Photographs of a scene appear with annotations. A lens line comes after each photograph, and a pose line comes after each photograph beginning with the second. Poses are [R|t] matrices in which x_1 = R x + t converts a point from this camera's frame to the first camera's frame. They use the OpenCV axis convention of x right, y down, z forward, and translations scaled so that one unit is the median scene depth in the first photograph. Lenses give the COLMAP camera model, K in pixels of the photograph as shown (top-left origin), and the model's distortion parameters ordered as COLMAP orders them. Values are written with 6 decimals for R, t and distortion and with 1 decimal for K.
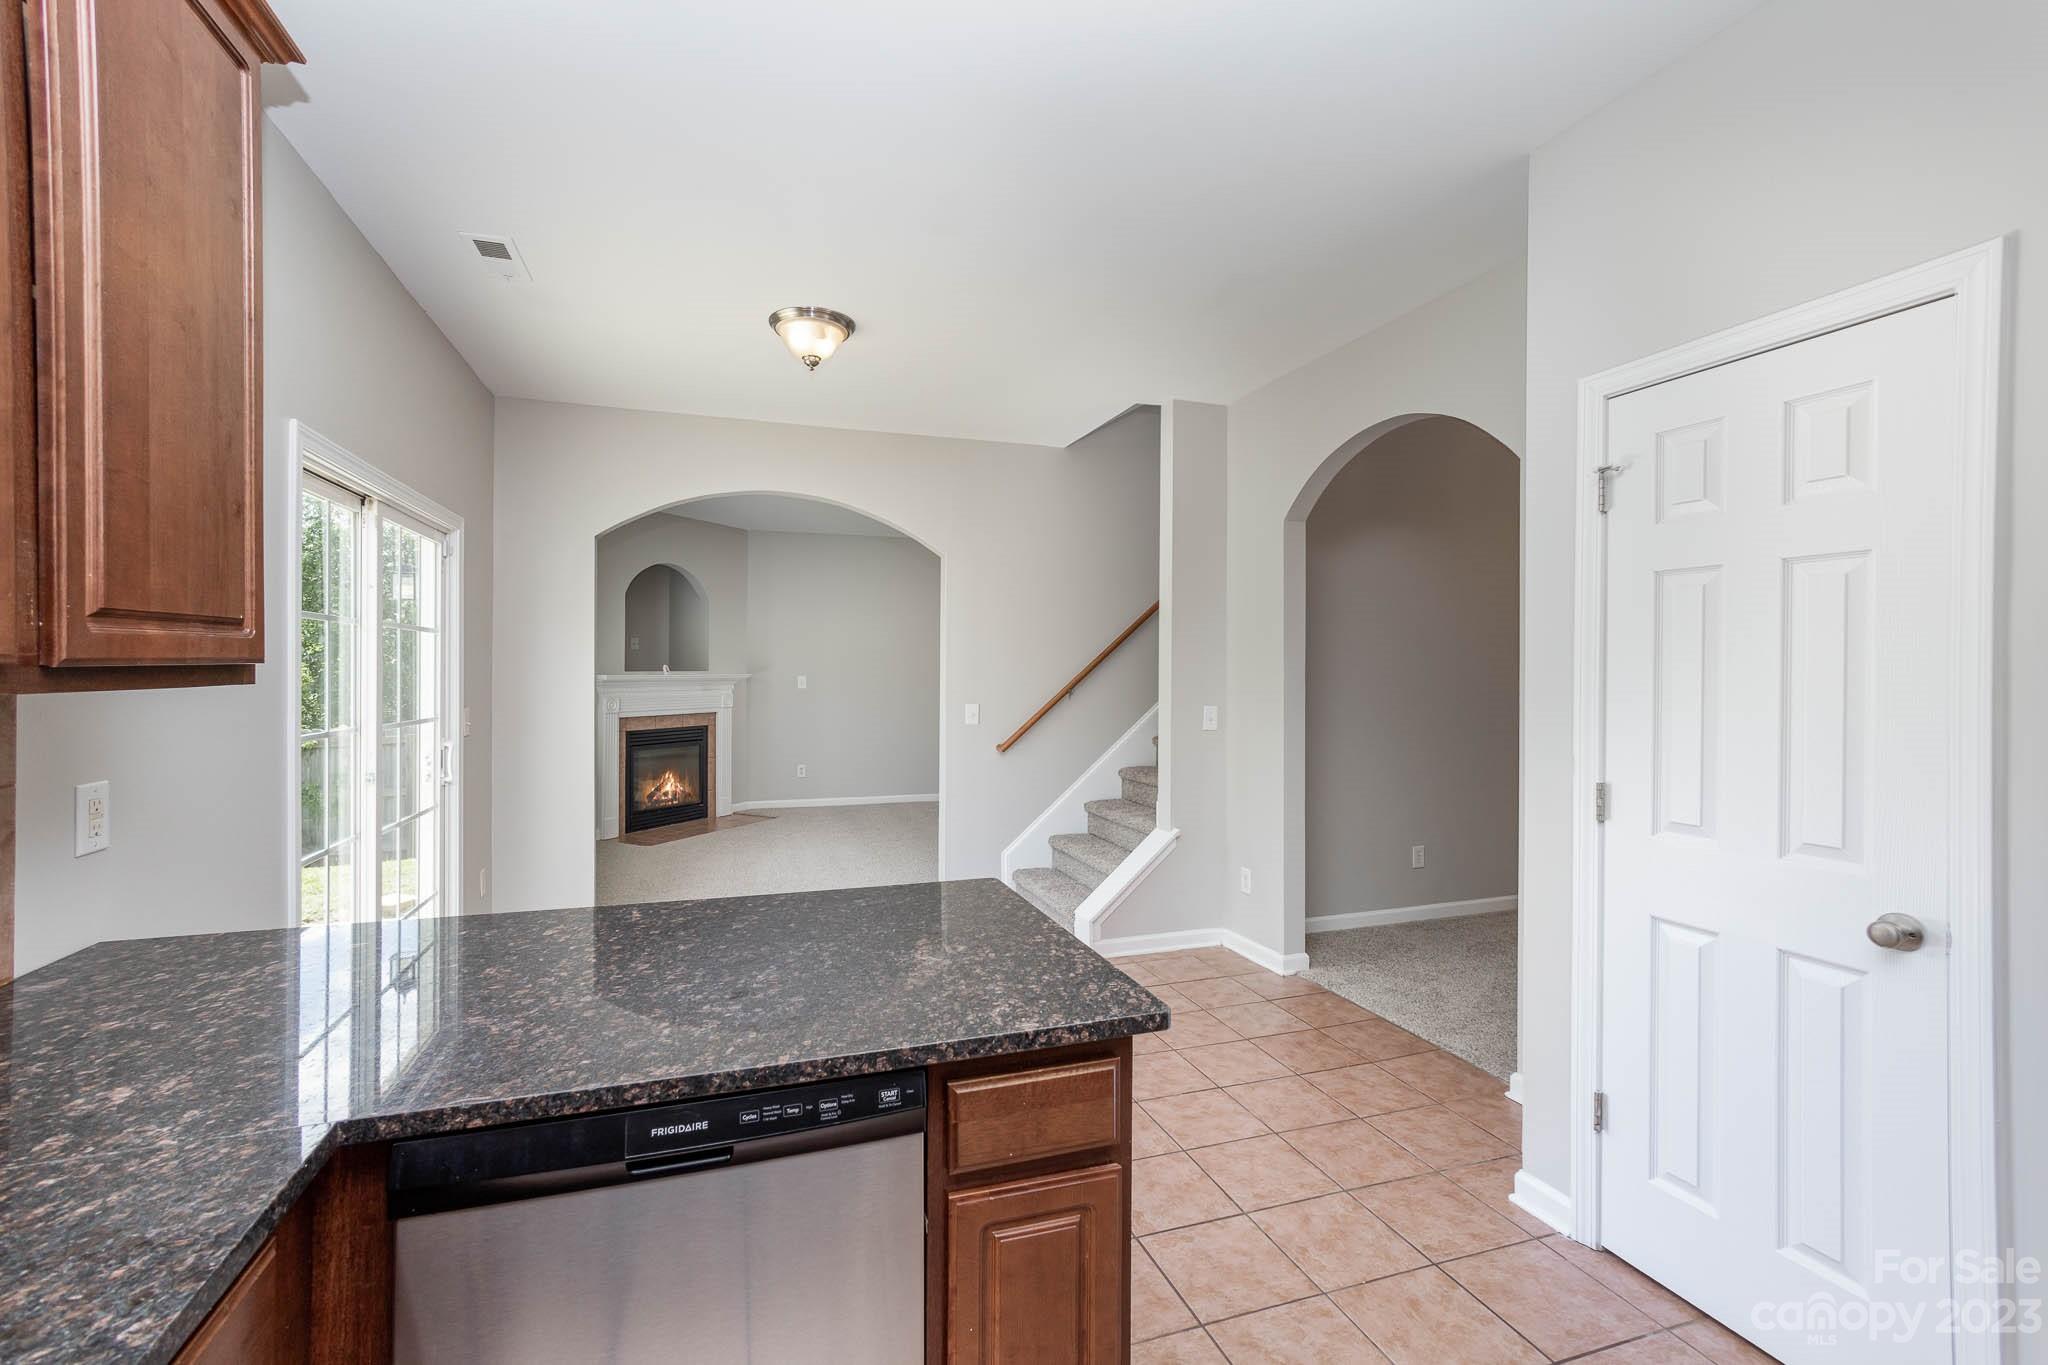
lens RADIAL K [[887.2, 0, 1009.8], [0, 887.2, 670.8], [0, 0, 1]] dist [0.003016, 0.000491]
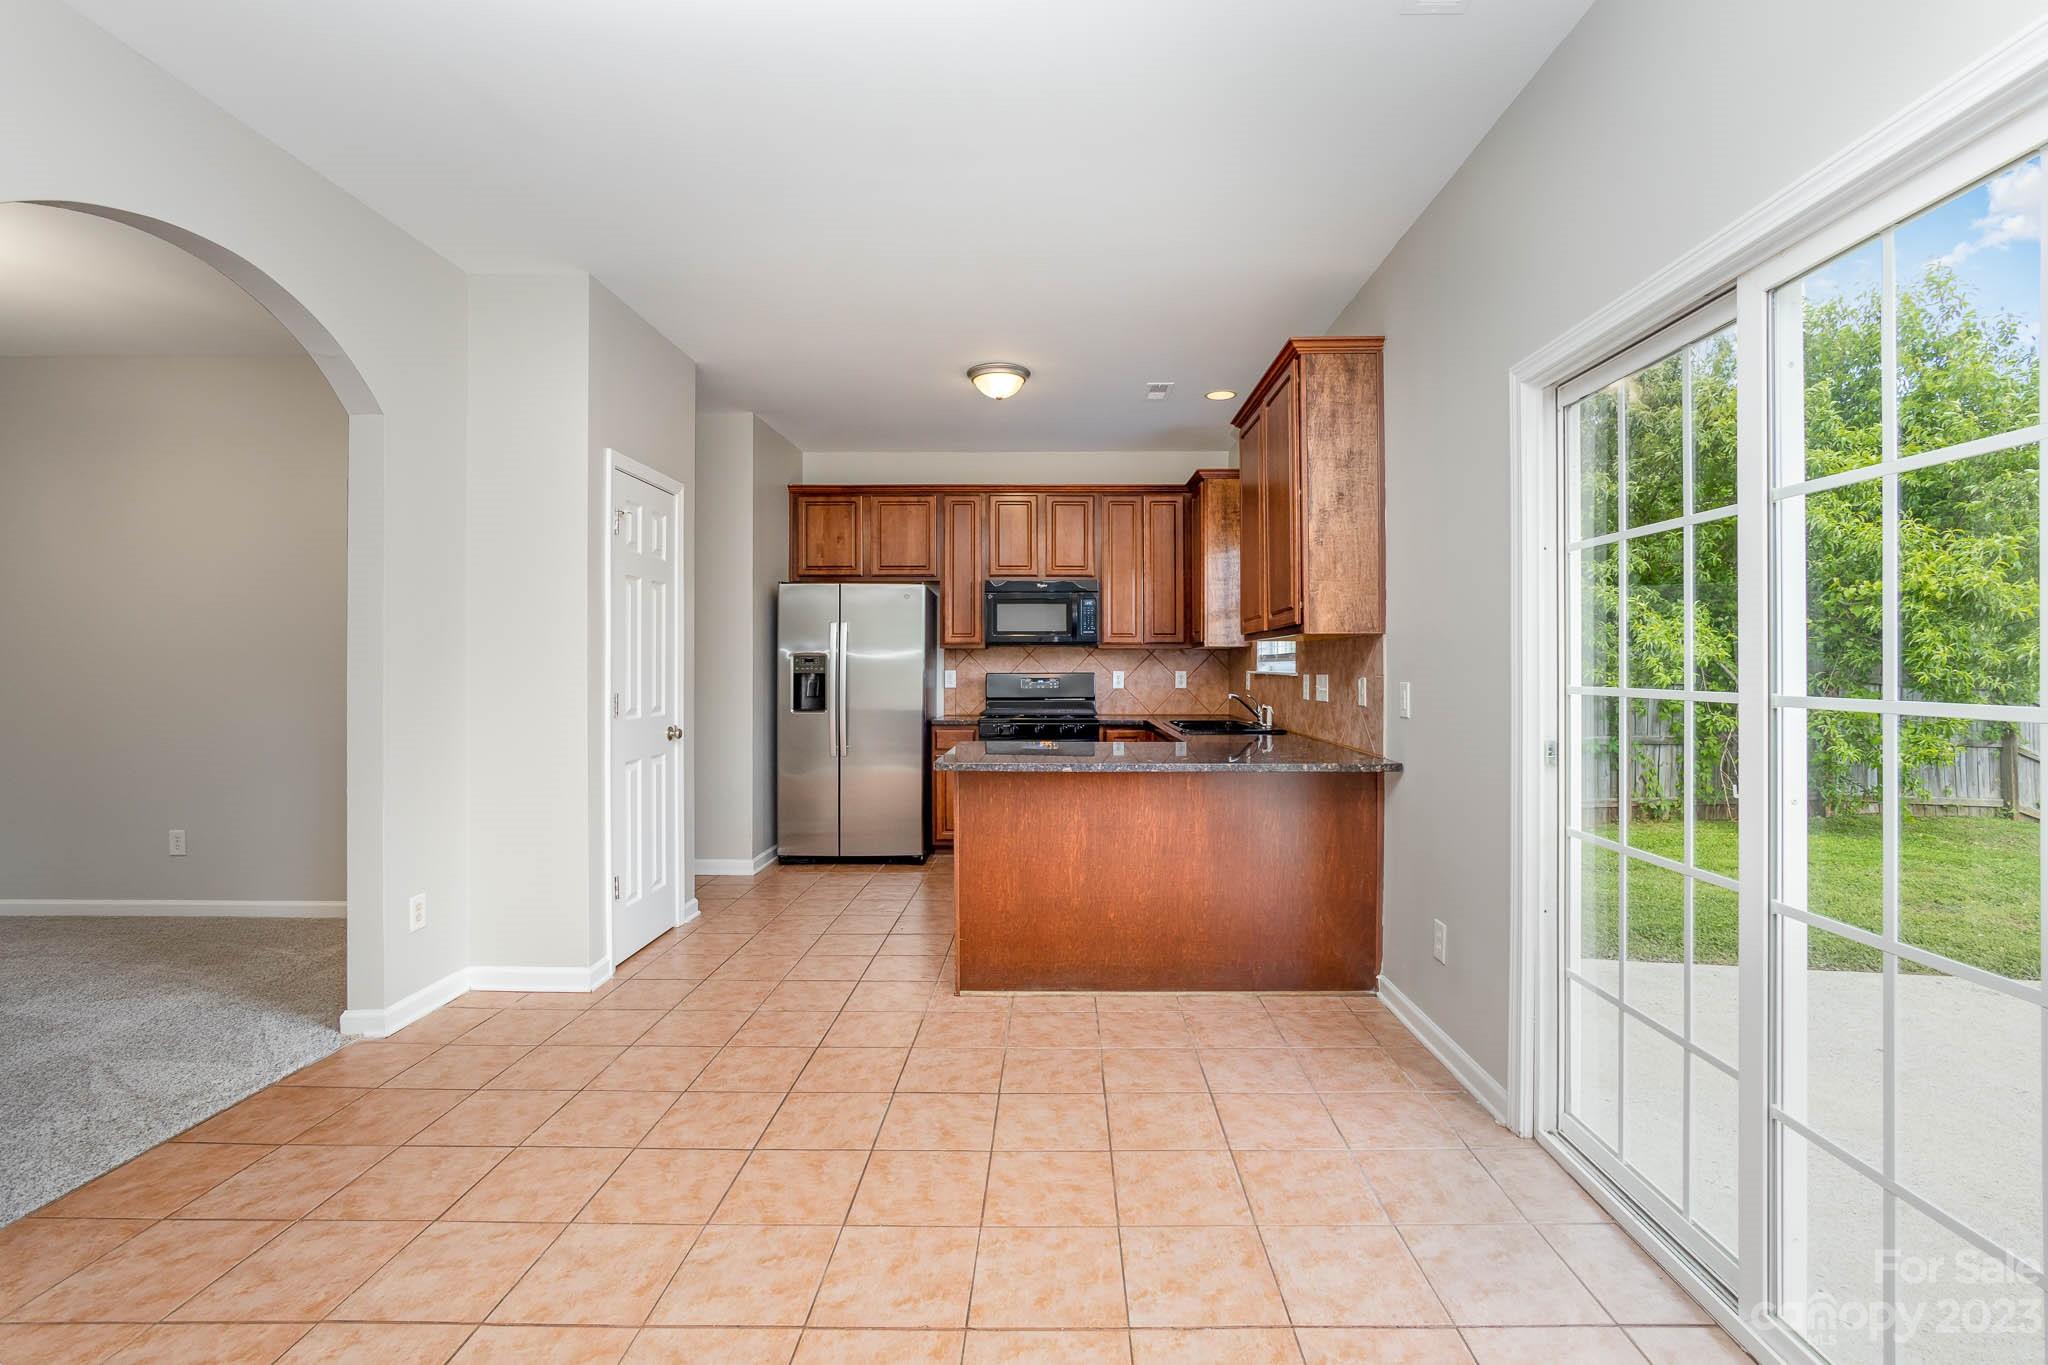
lens RADIAL K [[887.2, 0, 1009.8], [0, 887.2, 670.8], [0, 0, 1]] dist [0.003016, 0.000491]
pose [[-0.928707, -0.005871, 0.370769, -0.456604], [-0.003365, 0.999967, 0.007407, 0.039024], [-0.370800, 0.005631, -0.928696, 1.554575]]
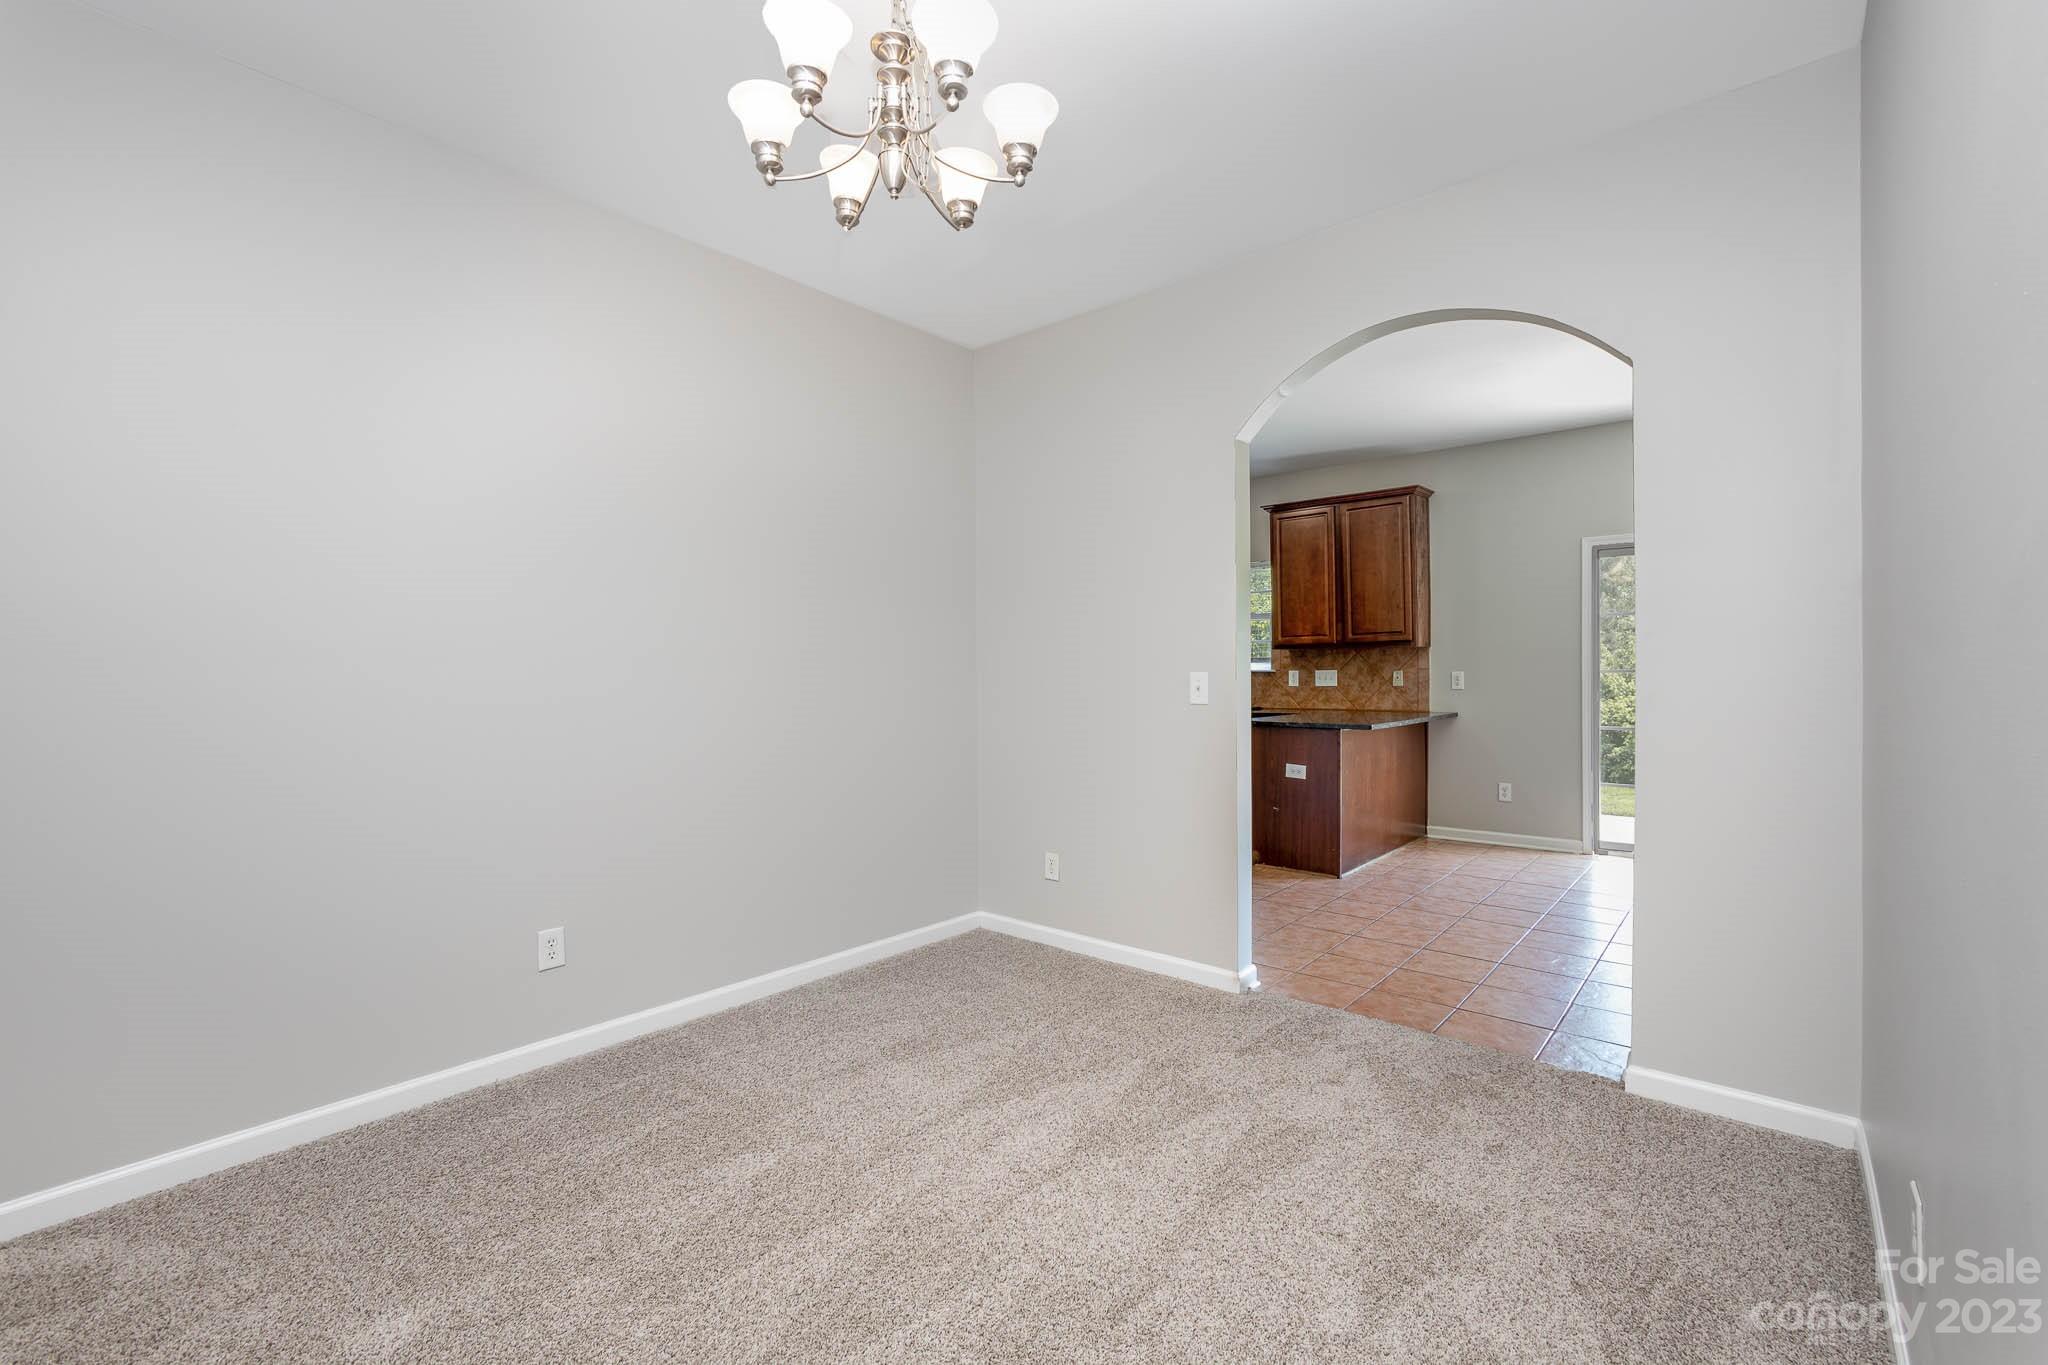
lens RADIAL K [[887.2, 0, 1009.8], [0, 887.2, 670.8], [0, 0, 1]] dist [0.003016, 0.000491]
pose [[-0.864508, -0.002176, -0.502614, 1.327367], [-0.003619, 0.999992, 0.001894, 0.053962], [0.502606, 0.003457, -0.864509, 1.705594]]
